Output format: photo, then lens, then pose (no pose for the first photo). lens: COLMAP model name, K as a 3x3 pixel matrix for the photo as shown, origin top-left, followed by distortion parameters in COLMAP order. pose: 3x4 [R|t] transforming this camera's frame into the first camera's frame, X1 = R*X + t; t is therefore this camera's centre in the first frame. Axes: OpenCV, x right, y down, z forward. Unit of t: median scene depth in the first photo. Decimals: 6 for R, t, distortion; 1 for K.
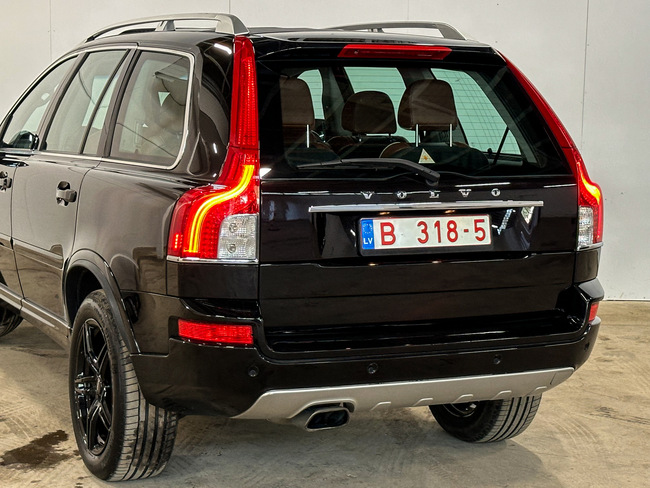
lens RADIAL K [[1427.6, 0, 325.0], [0, 1427.6, 244.0], [0, 0, 1]] dist [0.131441, -0.261143]
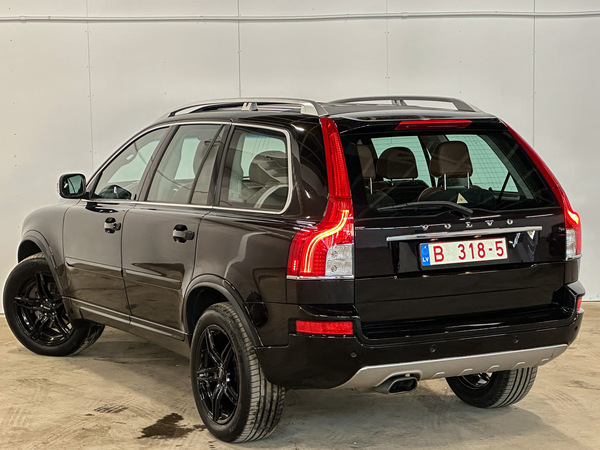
lens RADIAL K [[1502.0, 0, 300.0], [0, 1502.0, 225.0], [0, 0, 1]] dist [-0.077363, 3.917458]
pose [[0.997482, -0.038872, 0.059317, -0.176125], [0.040474, 0.998841, -0.026043, -0.002408], [-0.058236, 0.028378, 0.997899, -0.471457]]
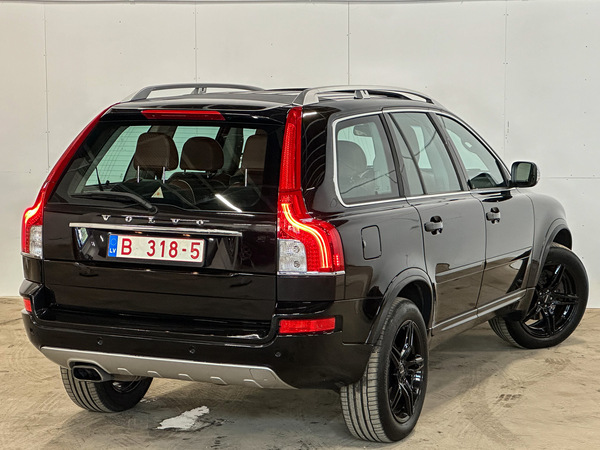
lens RADIAL K [[1592.6, 0, 300.0], [0, 1592.6, 225.0], [0, 0, 1]] dist [0.040048, 1.624299]
pose [[0.639470, 0.060536, -0.766429, 1.296415], [-0.084734, 0.996372, 0.008000, -0.053250], [0.764133, 0.059827, 0.642279, 0.131838]]
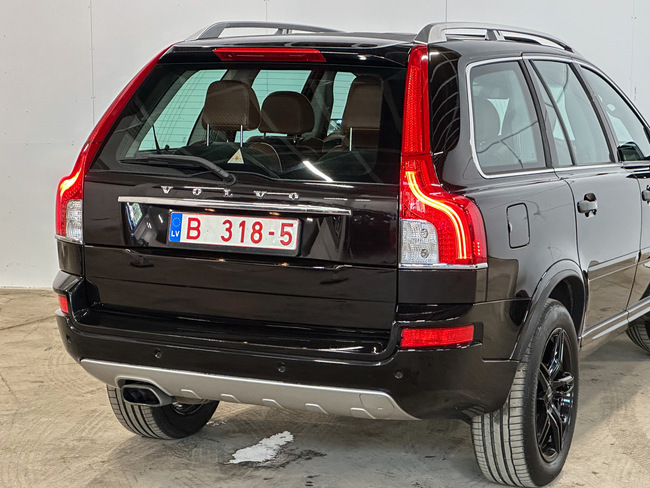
lens RADIAL K [[1541.0, 0, 323.7], [0, 1541.0, 268.7], [0, 0, 1]] dist [0.061868, 0.907195]
pose [[0.630588, 0.091400, -0.770717, 0.944903], [-0.092603, 0.994808, 0.042210, -0.033422], [0.770574, 0.044754, 0.635778, 0.350224]]
